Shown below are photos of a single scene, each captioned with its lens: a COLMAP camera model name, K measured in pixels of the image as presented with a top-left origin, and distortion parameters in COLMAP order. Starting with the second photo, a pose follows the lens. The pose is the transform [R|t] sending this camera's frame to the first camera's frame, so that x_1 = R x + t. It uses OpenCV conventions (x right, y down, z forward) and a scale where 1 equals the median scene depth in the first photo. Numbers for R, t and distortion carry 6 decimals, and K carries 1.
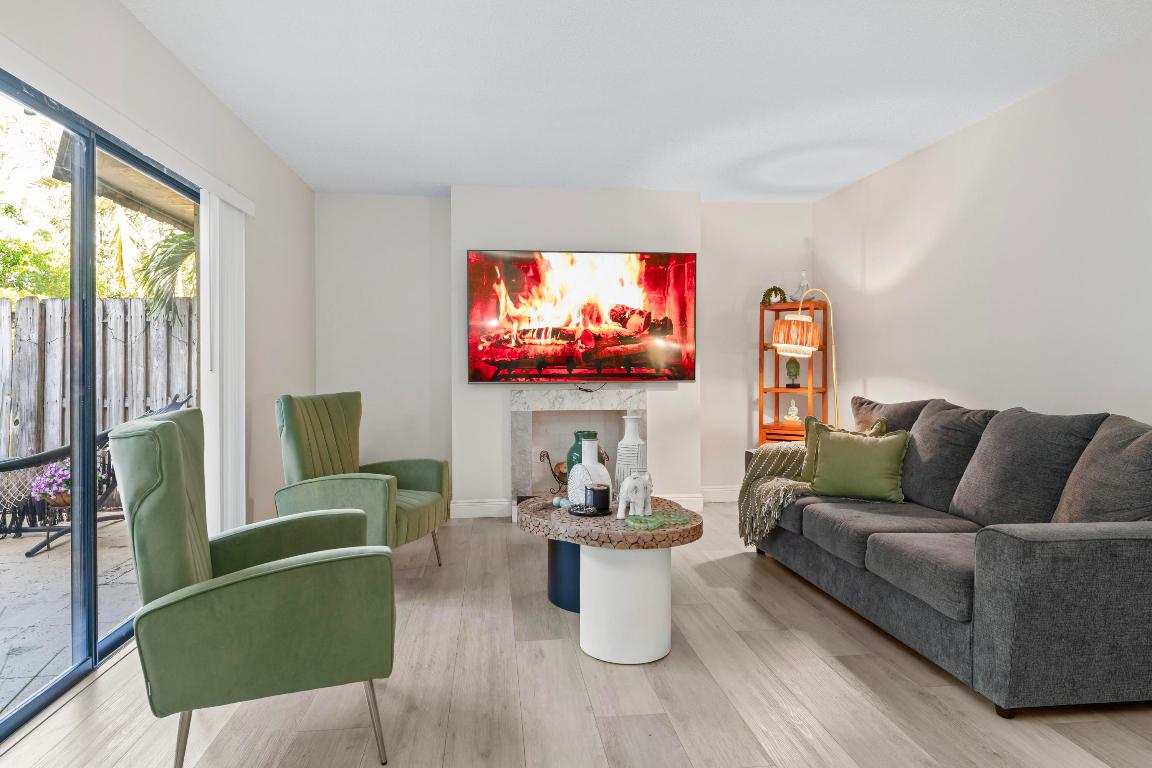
lens RADIAL K [[693.2, 0, 573.8], [0, 693.2, 364.7], [0, 0, 1]] dist [-0.002908, -0.000899]
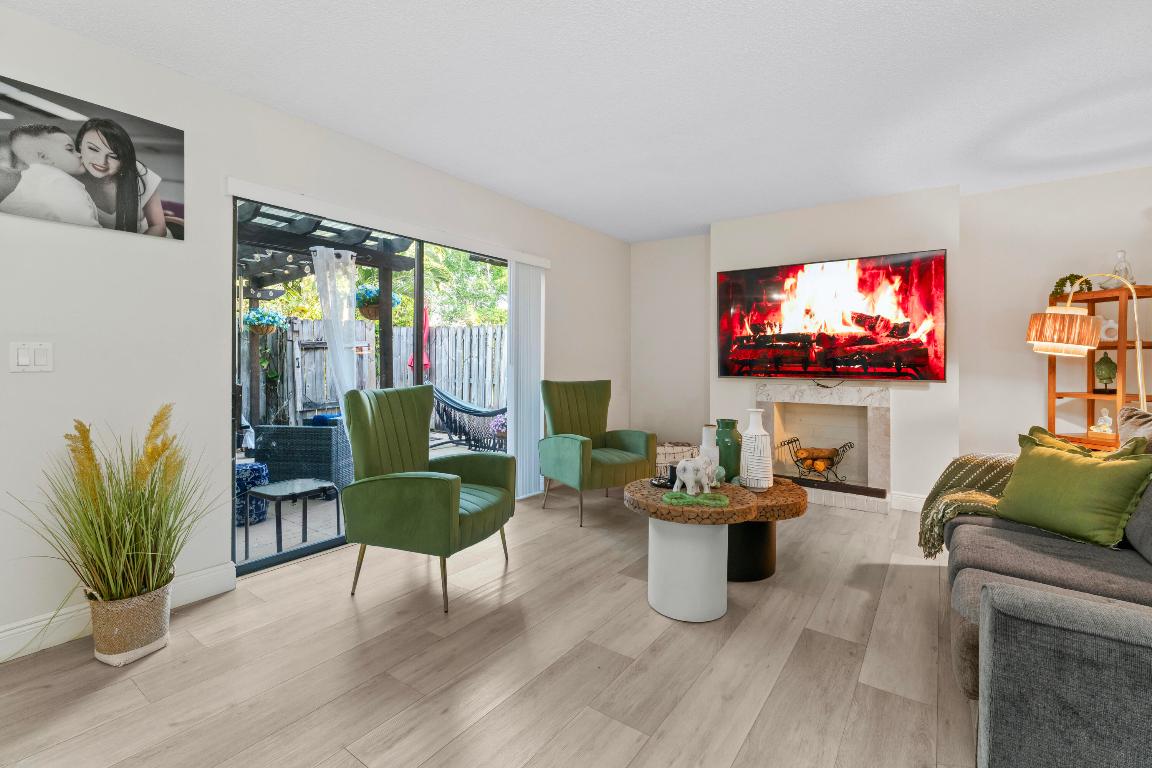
lens RADIAL K [[512.4, 0, 576.5], [0, 512.4, 357.9], [0, 0, 1]] dist [0.001492, -0.000209]
pose [[0.738003, 0.002770, -0.674792, 0.313382], [-0.008084, 0.999956, -0.004738, -0.001826], [0.674749, 0.008952, 0.737993, 0.139173]]
